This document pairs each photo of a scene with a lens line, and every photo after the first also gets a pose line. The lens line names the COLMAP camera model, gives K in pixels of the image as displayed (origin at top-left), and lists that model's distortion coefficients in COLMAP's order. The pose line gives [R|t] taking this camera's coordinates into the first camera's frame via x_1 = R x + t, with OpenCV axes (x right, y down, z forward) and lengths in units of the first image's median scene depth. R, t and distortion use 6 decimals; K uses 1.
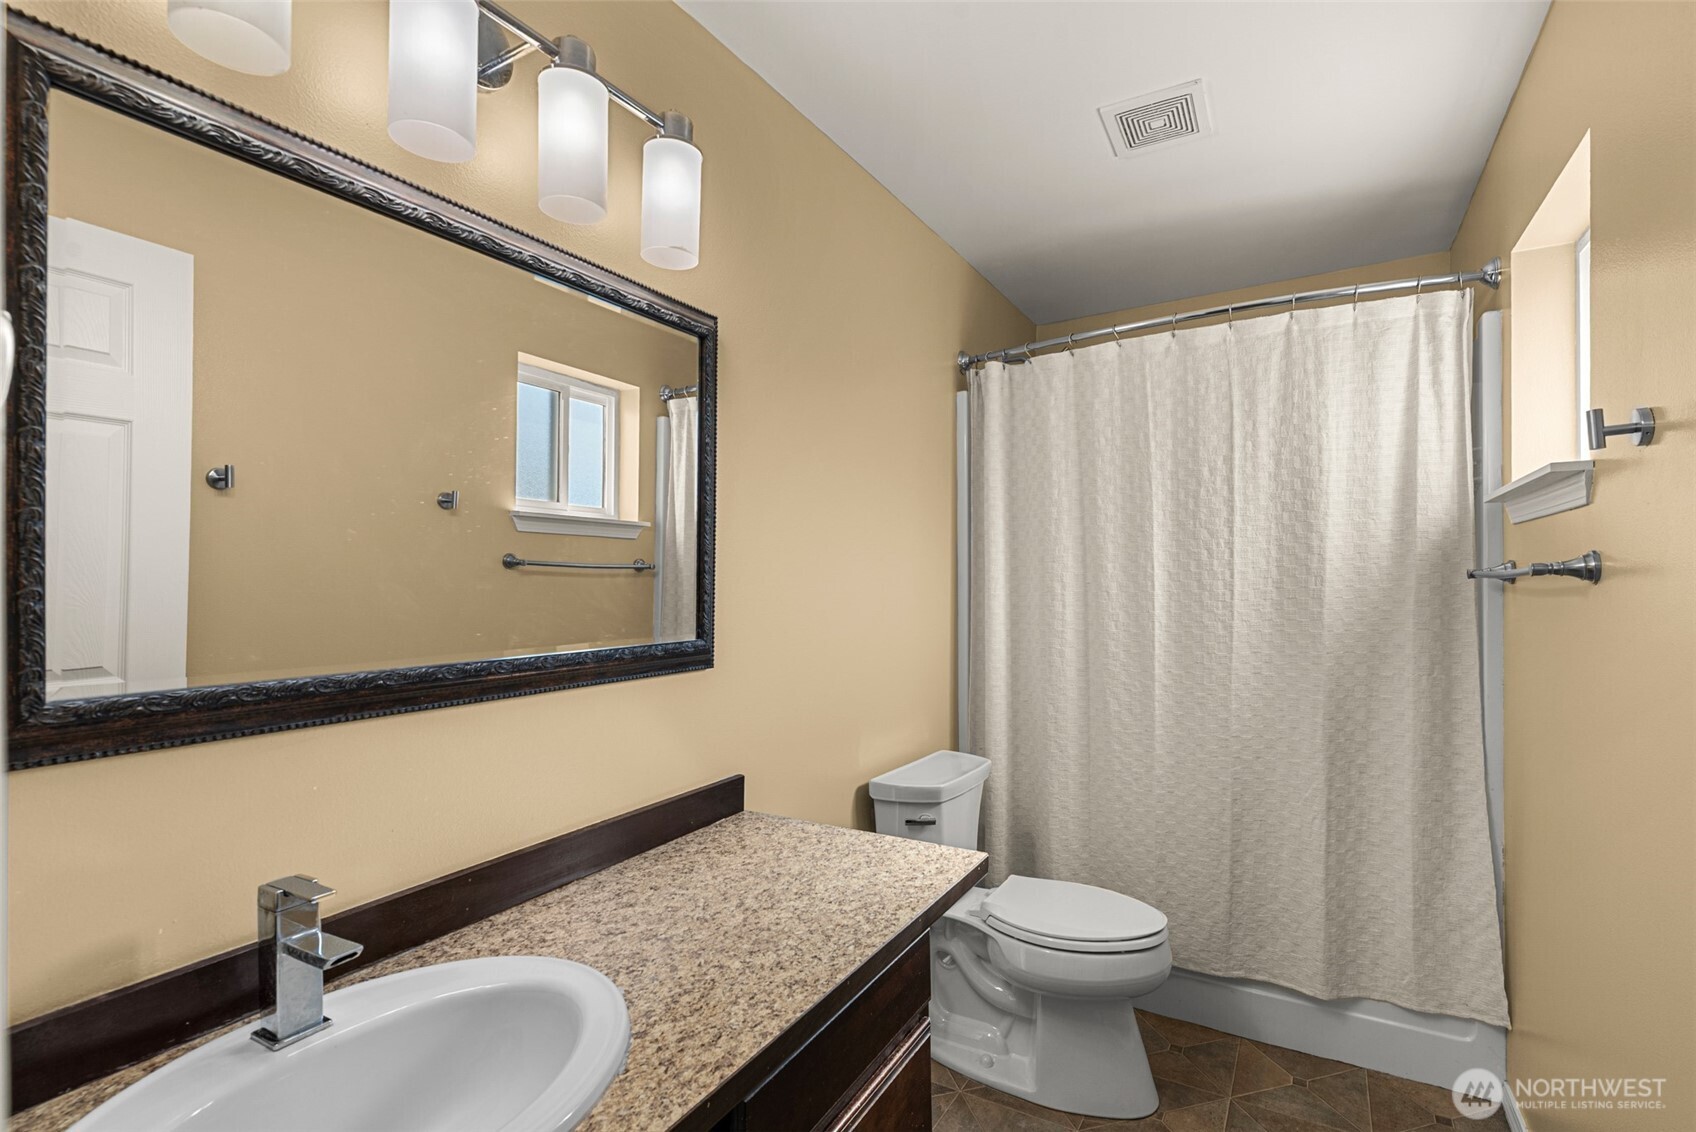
lens RADIAL K [[735.1, 0, 856.1], [0, 735.1, 573.9], [0, 0, 1]] dist [0.000841, 0.000132]
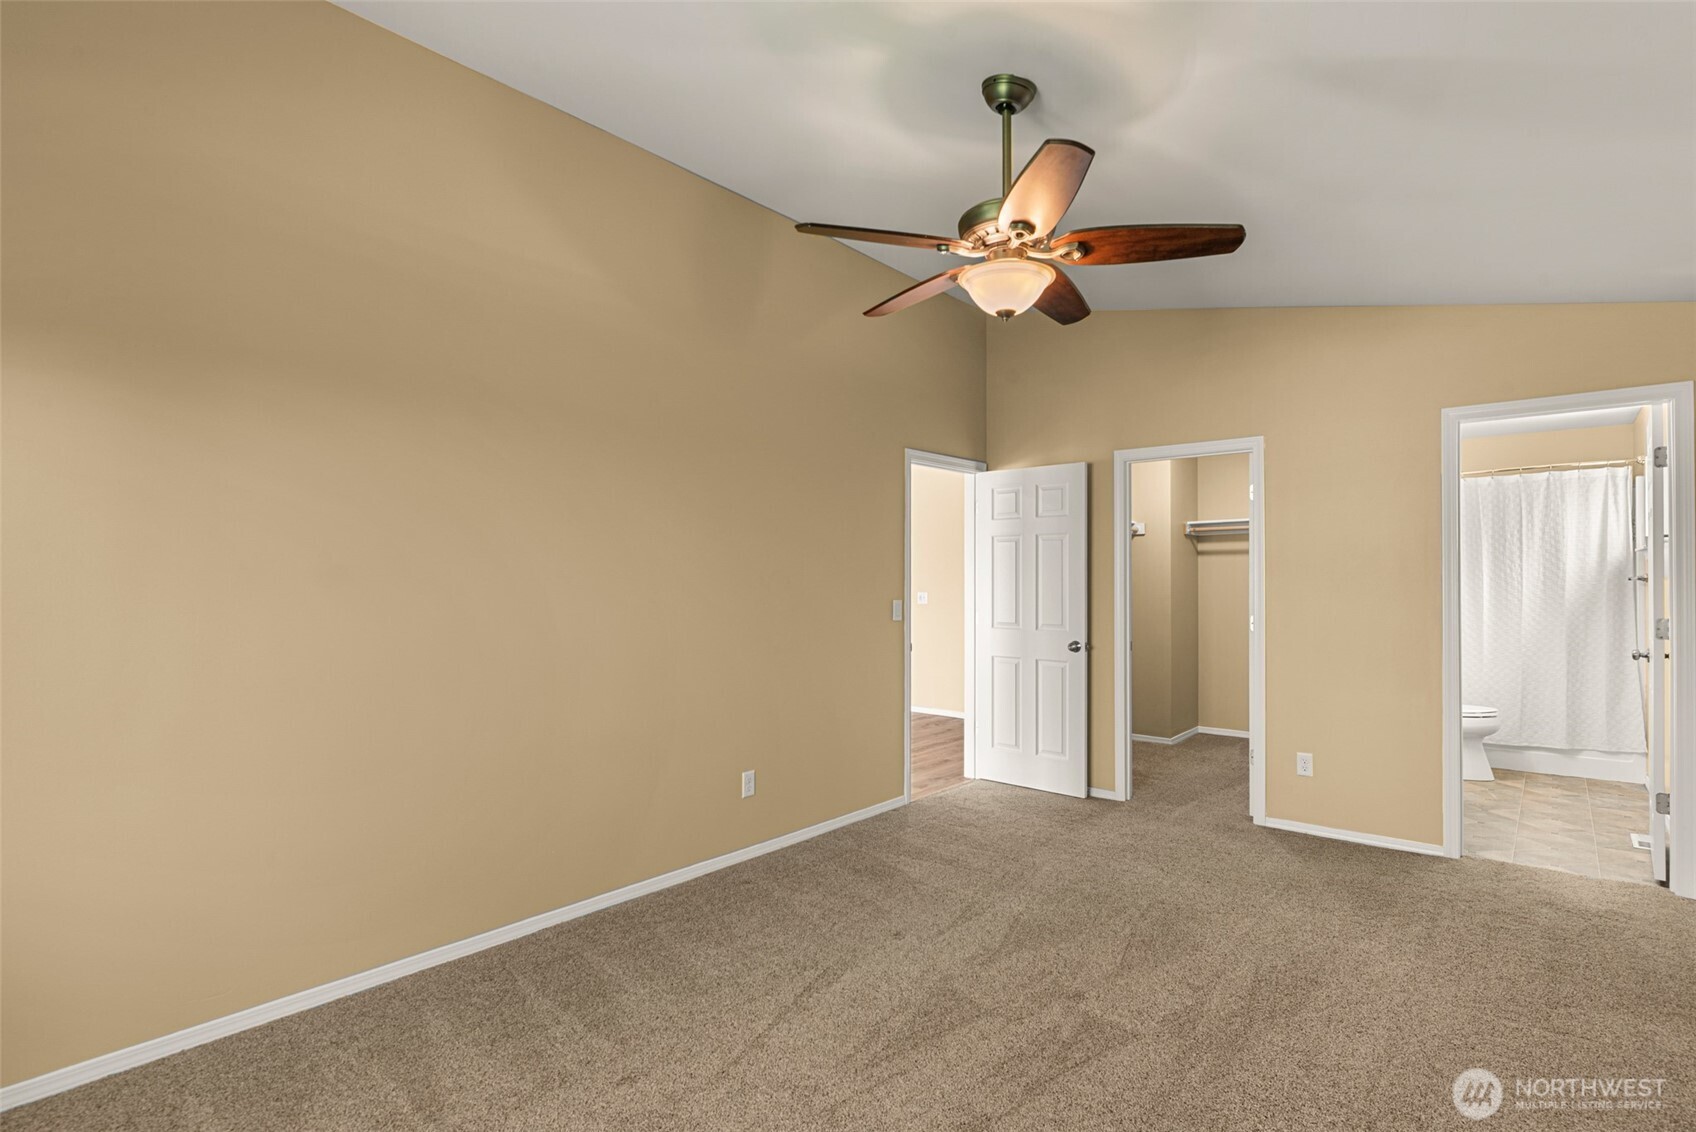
lens RADIAL K [[797.5, 0, 838.8], [0, 797.5, 567.1], [0, 0, 1]] dist [0.000683, 0.000173]
pose [[0.982797, -0.005908, -0.184593, -1.275948], [0.006575, 0.999974, 0.003005, -0.063077], [0.184570, -0.004167, 0.982810, -2.099876]]
